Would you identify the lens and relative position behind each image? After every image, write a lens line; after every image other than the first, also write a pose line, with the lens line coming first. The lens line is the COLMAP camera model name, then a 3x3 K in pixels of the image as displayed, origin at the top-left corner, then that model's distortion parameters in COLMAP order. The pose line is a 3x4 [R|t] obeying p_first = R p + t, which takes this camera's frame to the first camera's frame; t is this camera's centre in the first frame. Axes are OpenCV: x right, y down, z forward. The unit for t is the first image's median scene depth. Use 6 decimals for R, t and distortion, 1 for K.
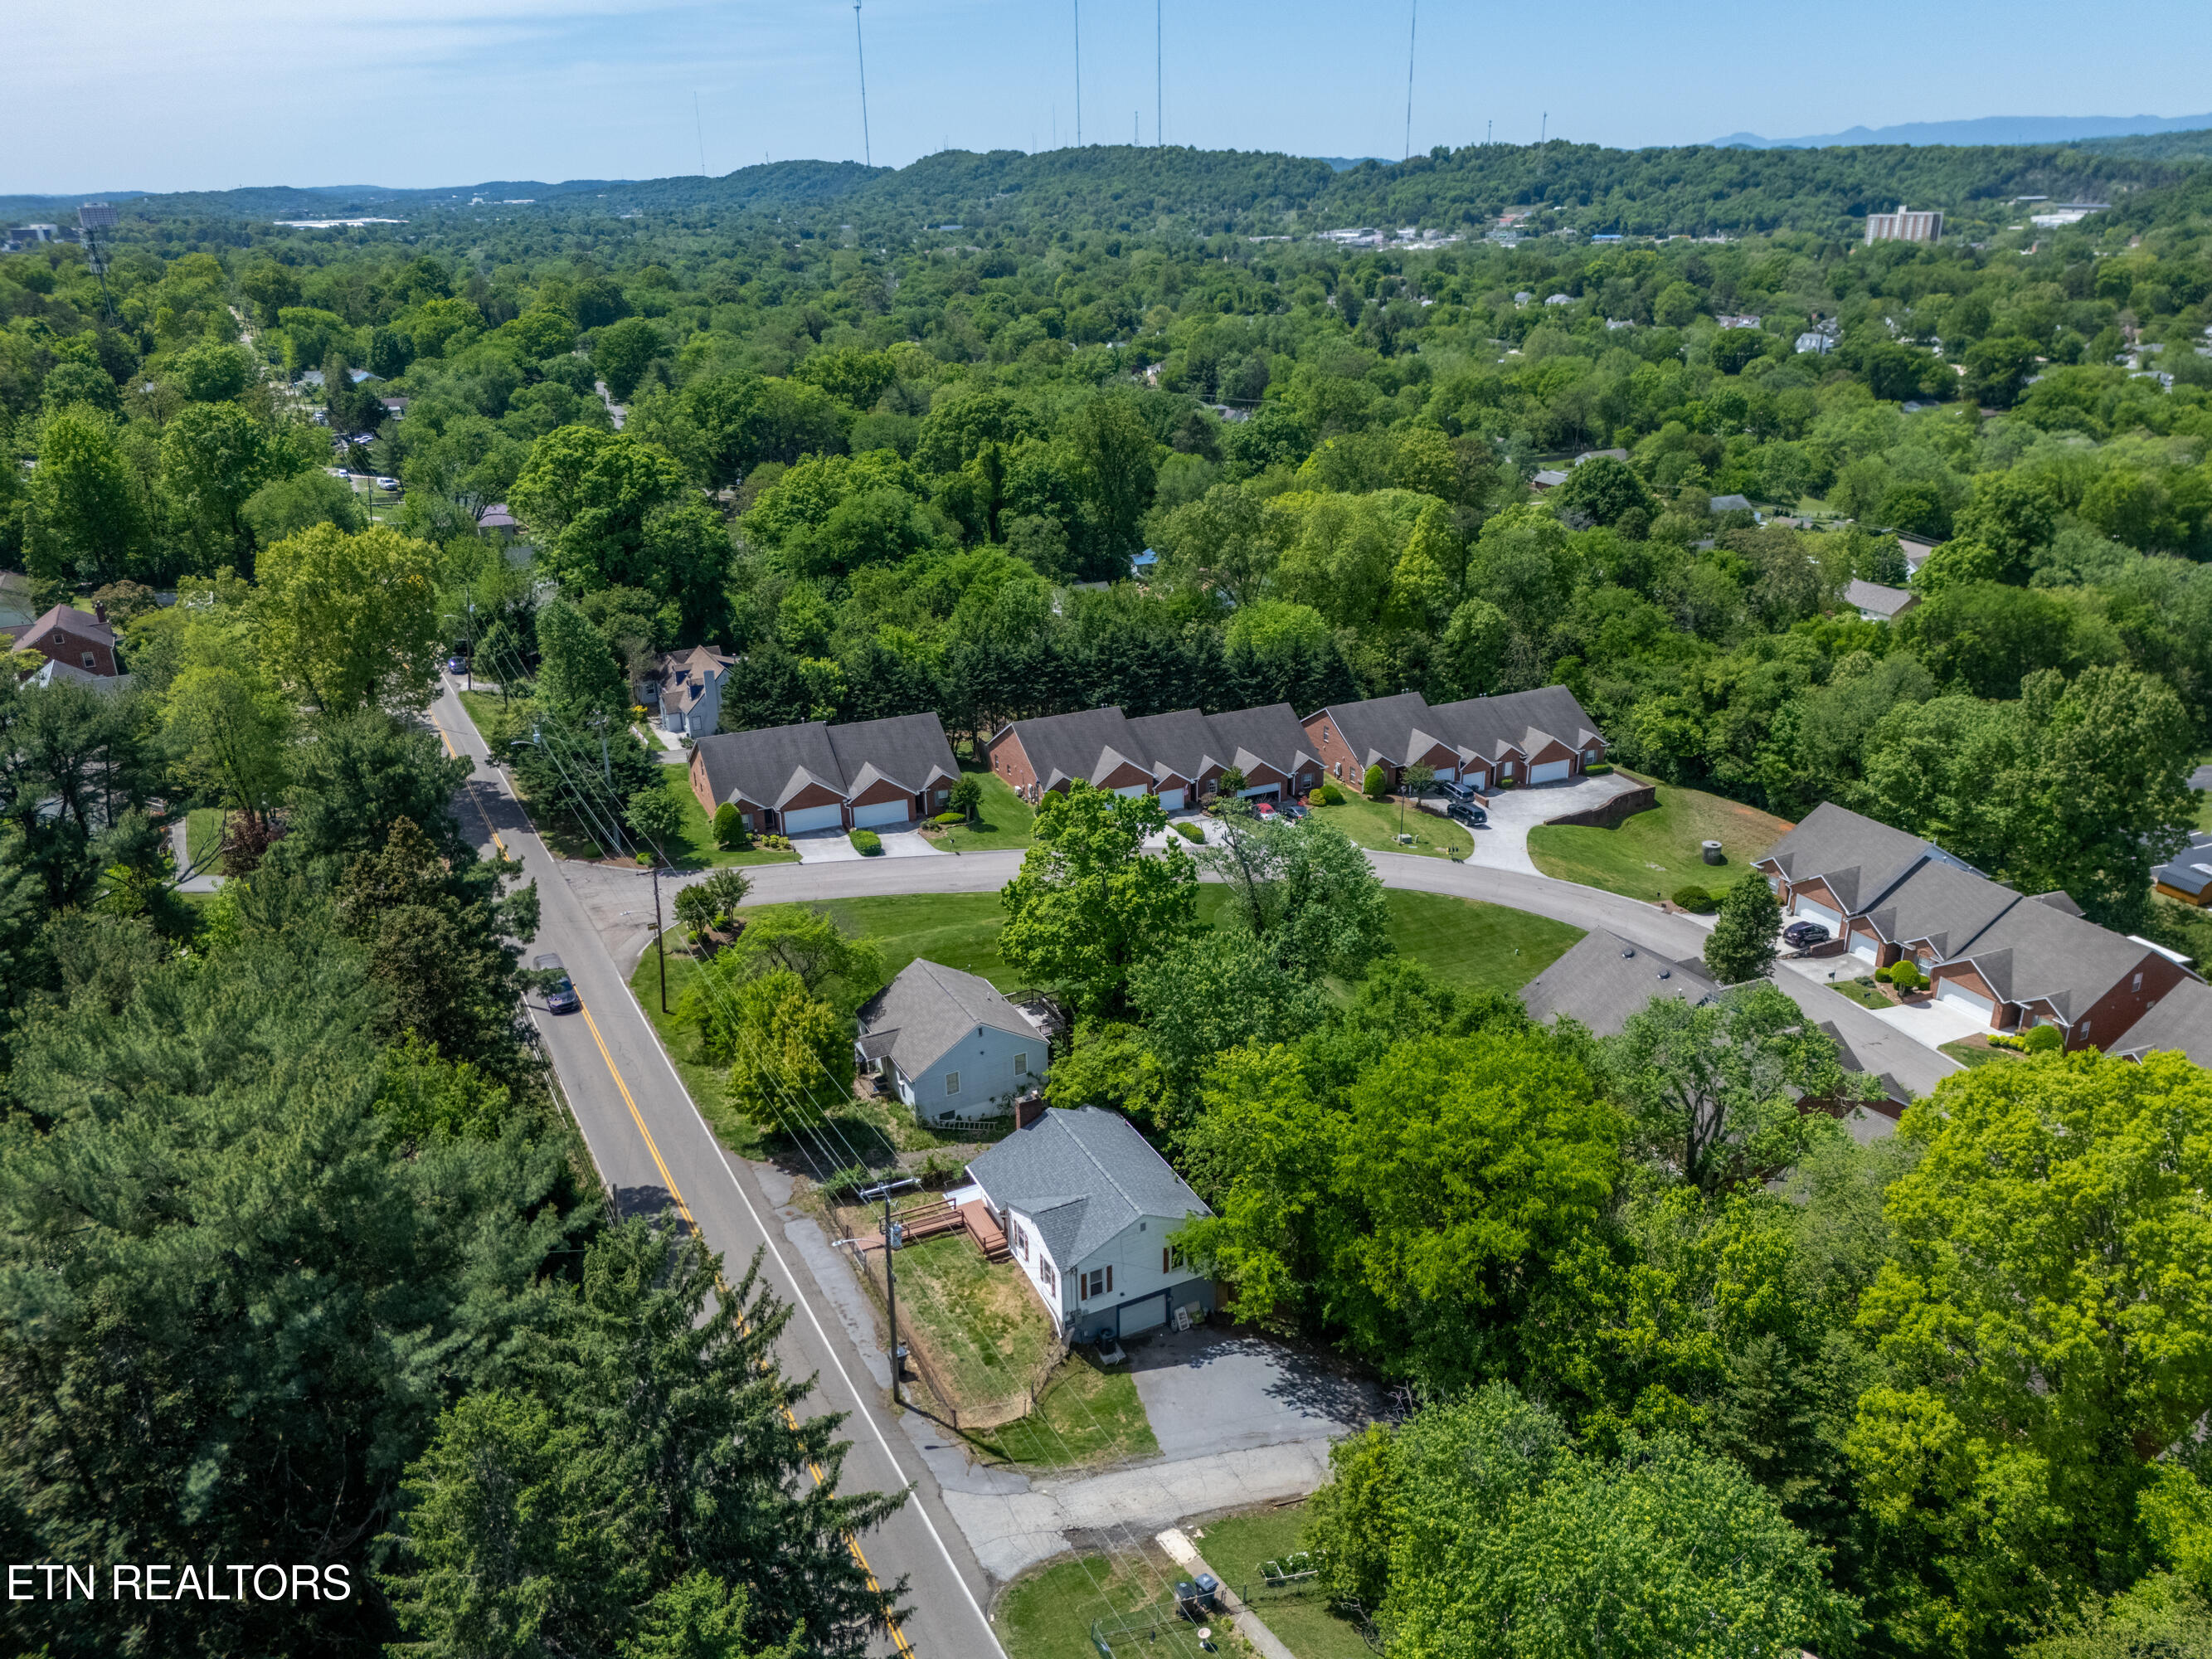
lens RADIAL K [[1650.1, 0, 1106.0], [0, 1650.1, 829.5], [0, 0, 1]] dist [0.144758, -0.249687]
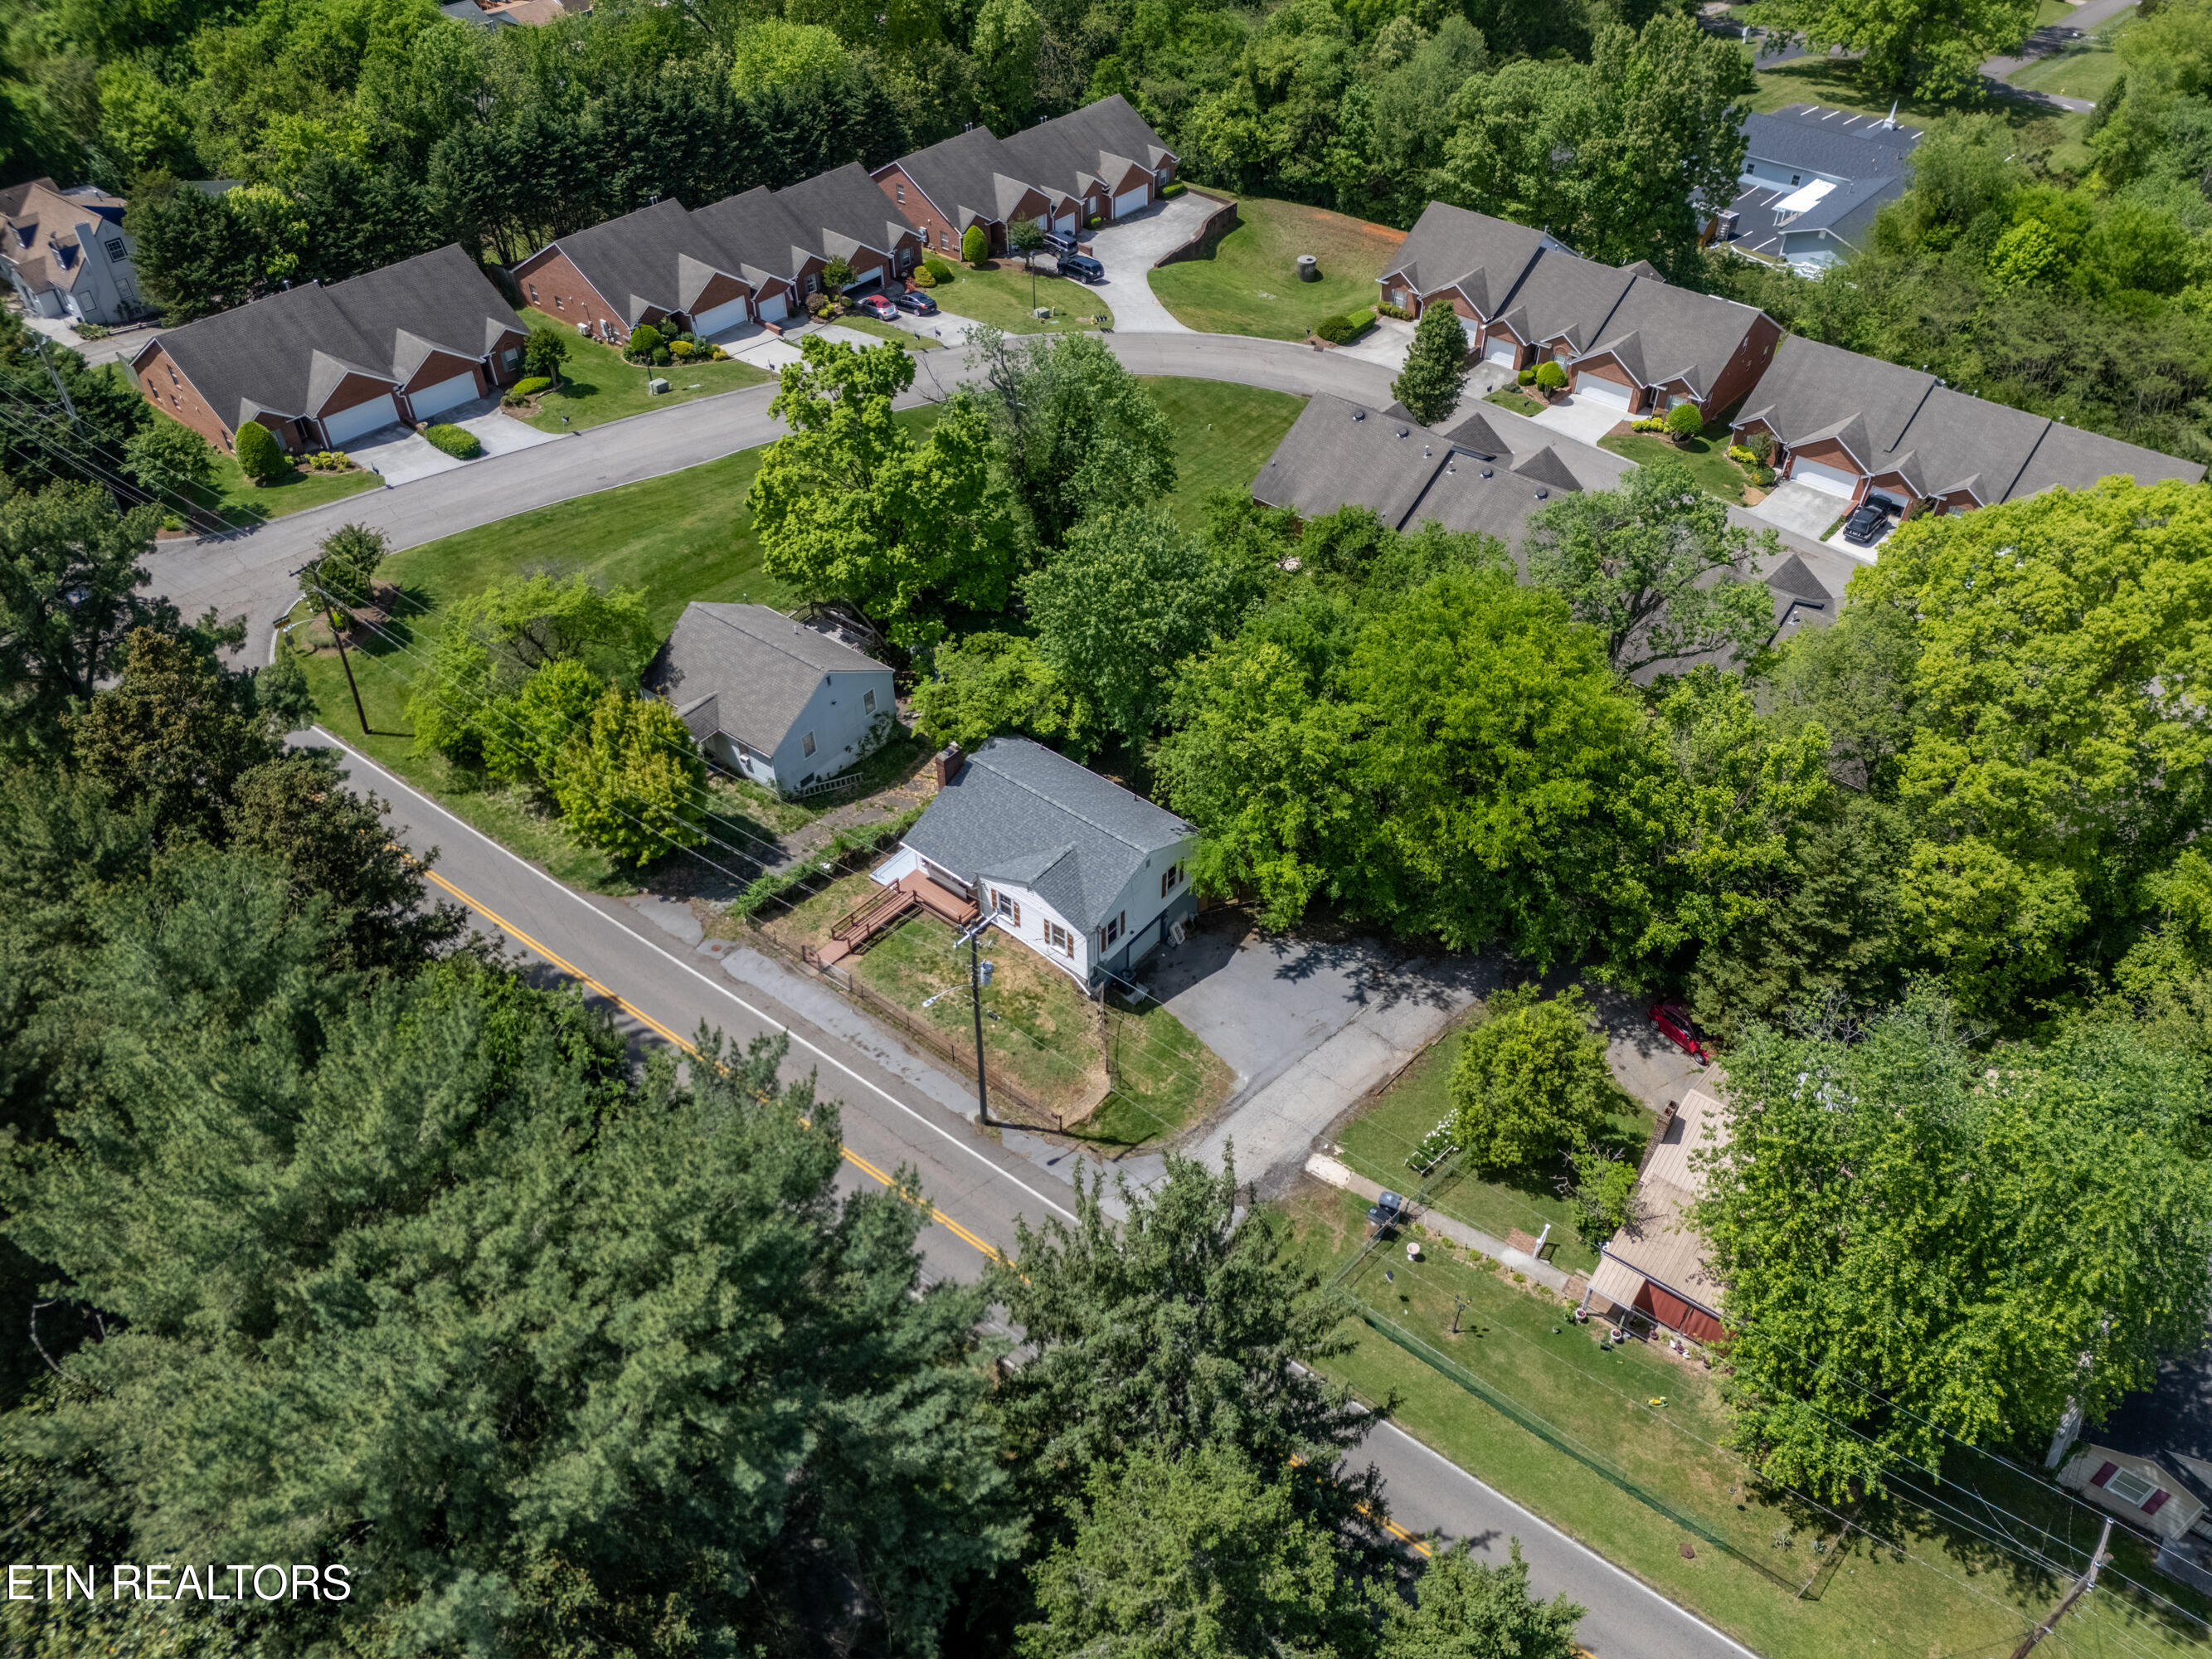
lens RADIAL K [[1647.4, 0, 1106.0], [0, 1647.4, 829.5], [0, 0, 1]] dist [0.072019, -0.065794]
pose [[0.904854, -0.273666, 0.326108, -0.157430], [0.143781, 0.917449, 0.370963, -0.065593], [-0.400707, -0.288780, 0.869506, 0.117085]]
